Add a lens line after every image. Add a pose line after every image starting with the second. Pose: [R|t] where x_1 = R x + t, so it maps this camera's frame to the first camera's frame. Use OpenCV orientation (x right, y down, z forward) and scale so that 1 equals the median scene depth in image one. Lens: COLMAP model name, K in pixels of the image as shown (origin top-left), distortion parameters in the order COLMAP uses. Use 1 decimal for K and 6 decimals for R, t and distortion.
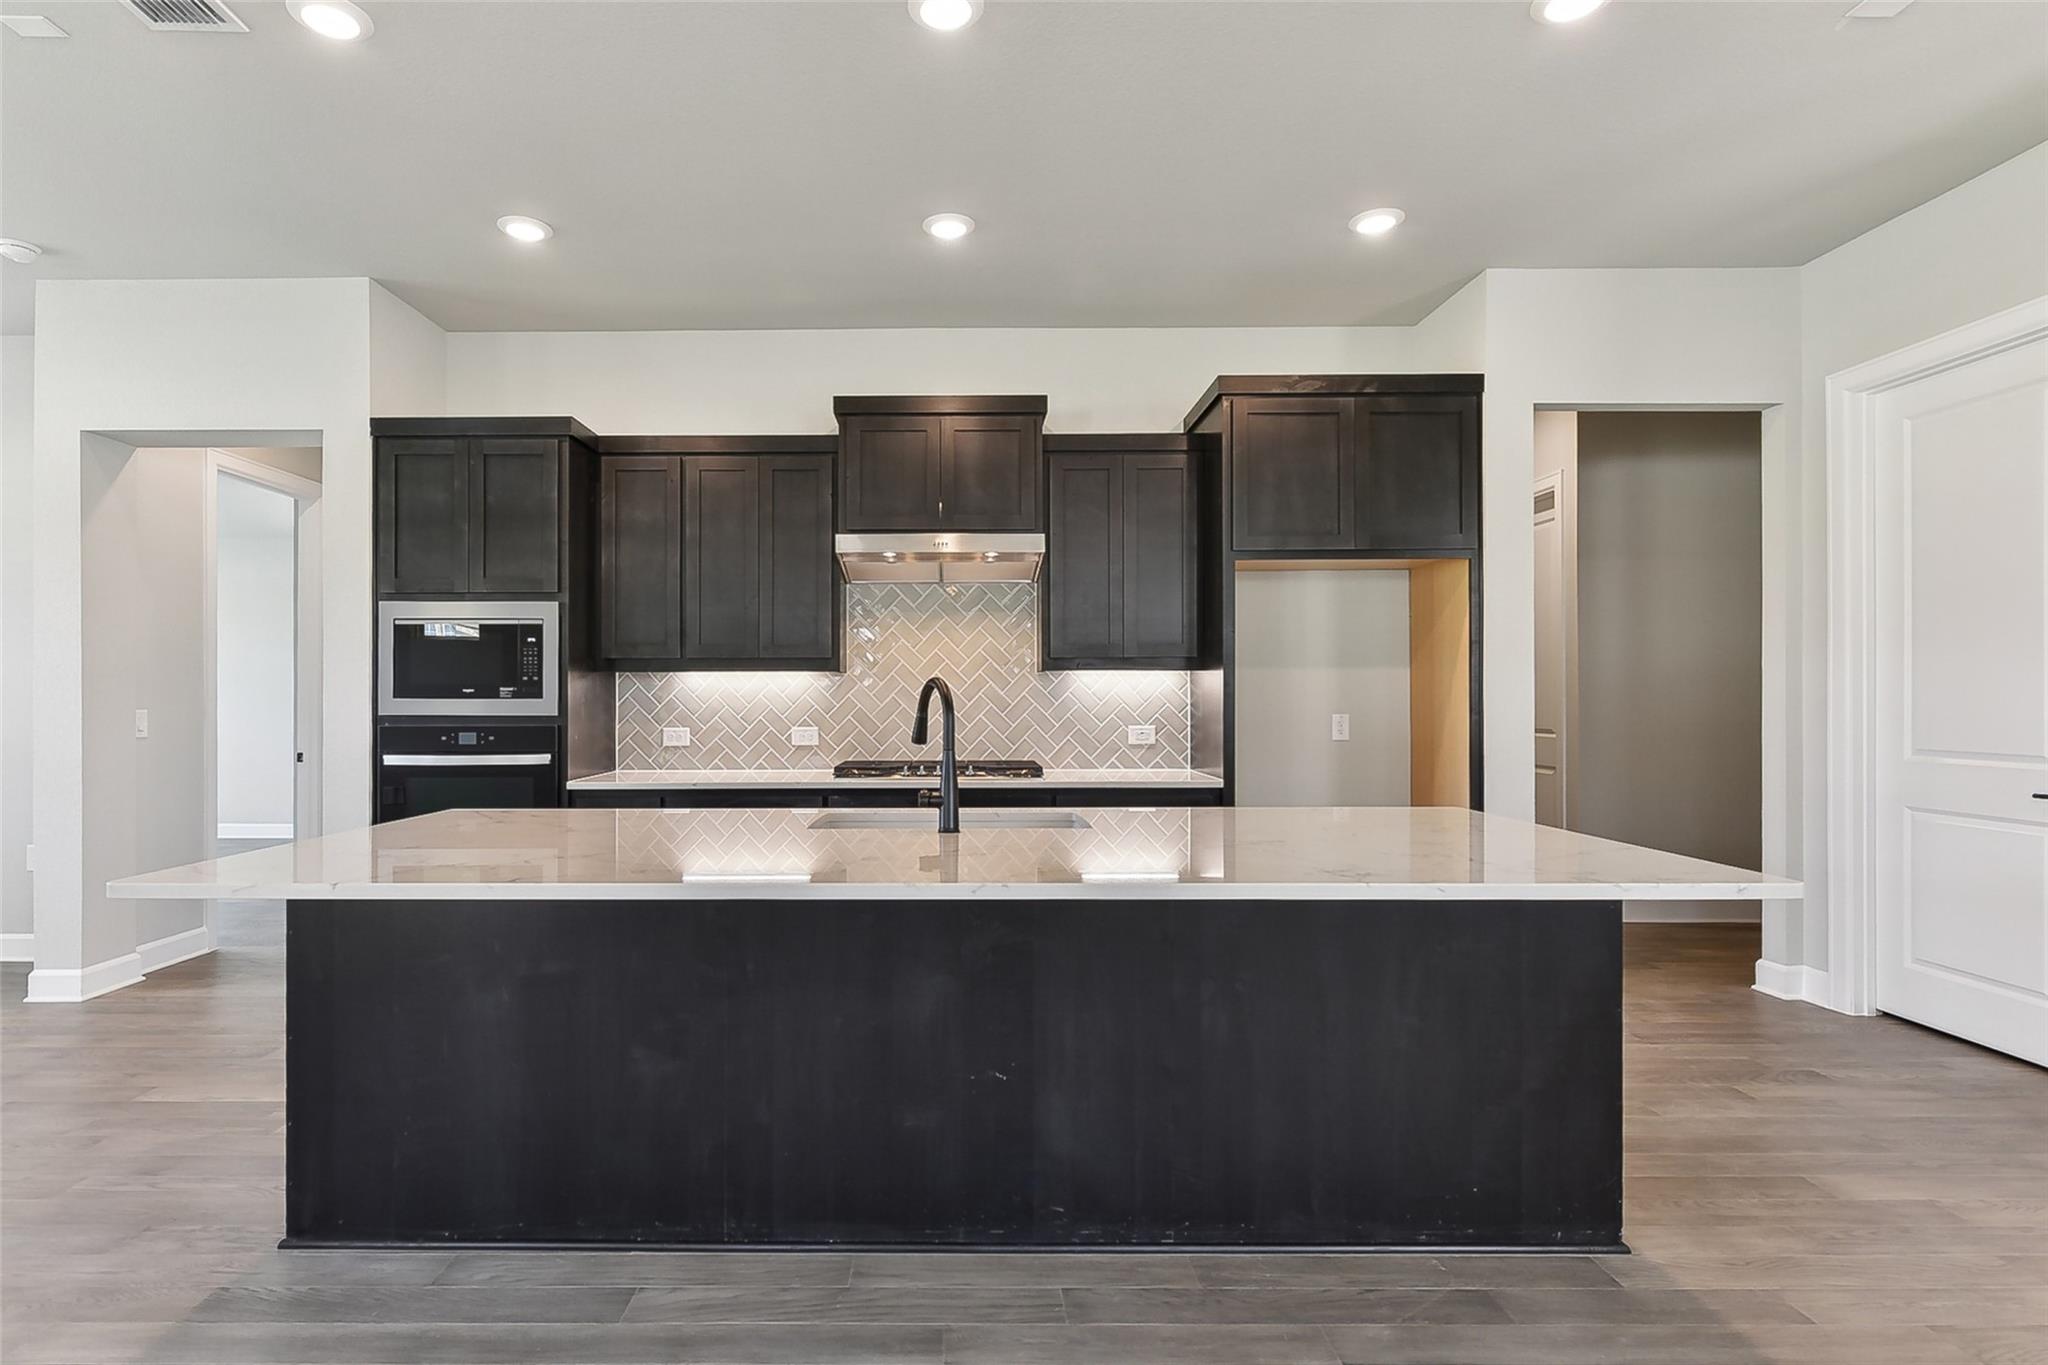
lens RADIAL K [[1023.7, 0, 941.6], [0, 1023.7, 694.6], [0, 0, 1]] dist [0.001431, 0.000274]
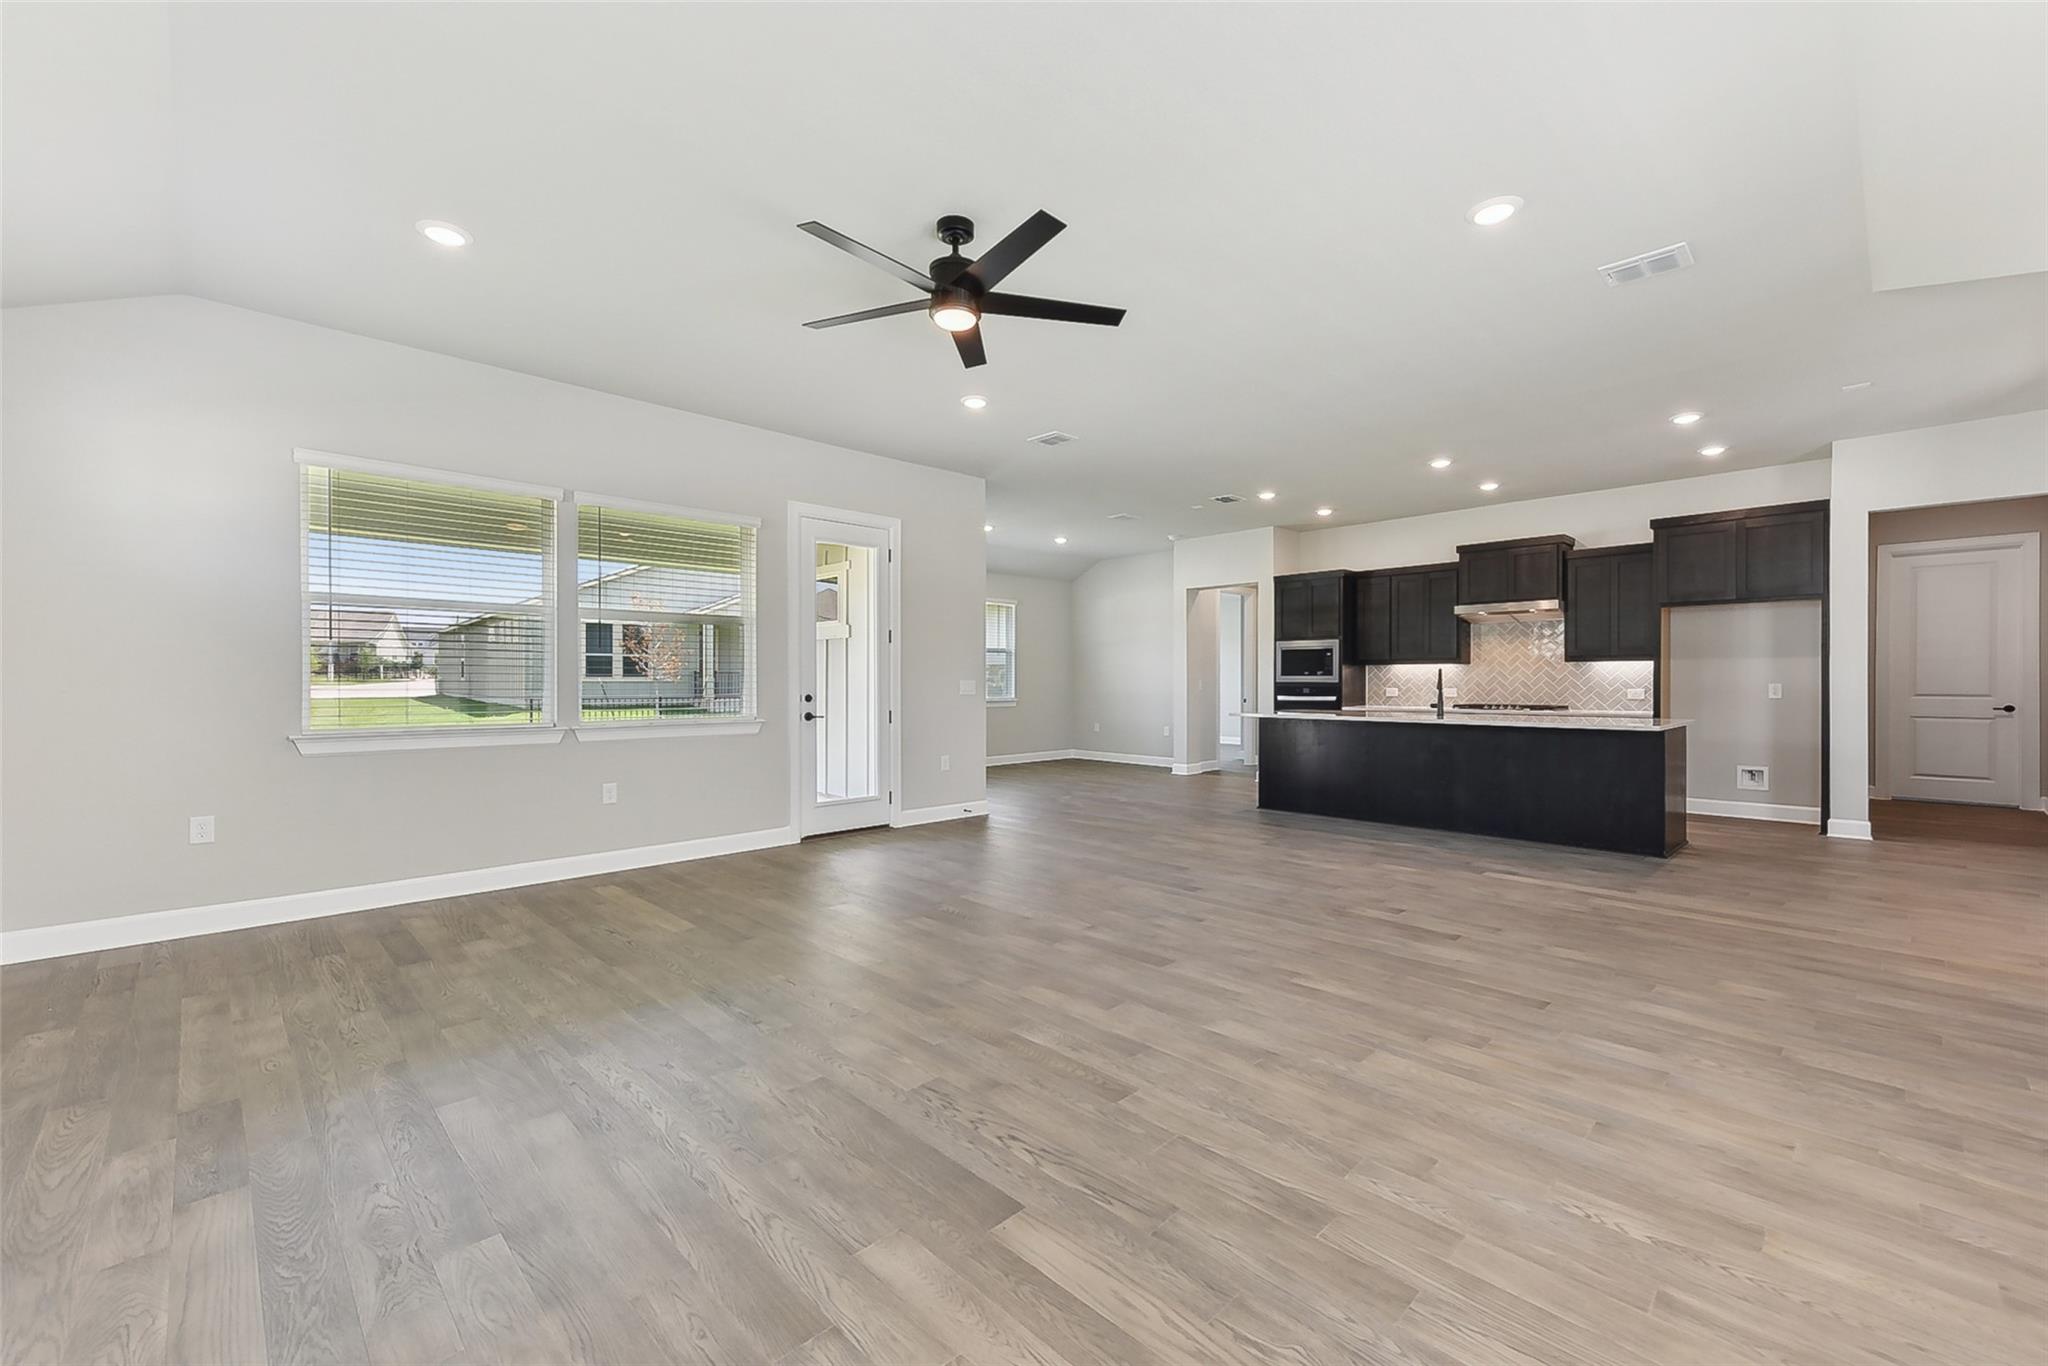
lens RADIAL K [[835.4, 0, 1024.0], [0, 835.4, 683.0], [0, 0, 1]] dist [0.021896, -0.000007]
pose [[0.707746, 0.004180, -0.706454, 0.564441], [0.000158, 0.999982, 0.006075, 0.009209], [0.706467, -0.004411, 0.707733, -1.078598]]
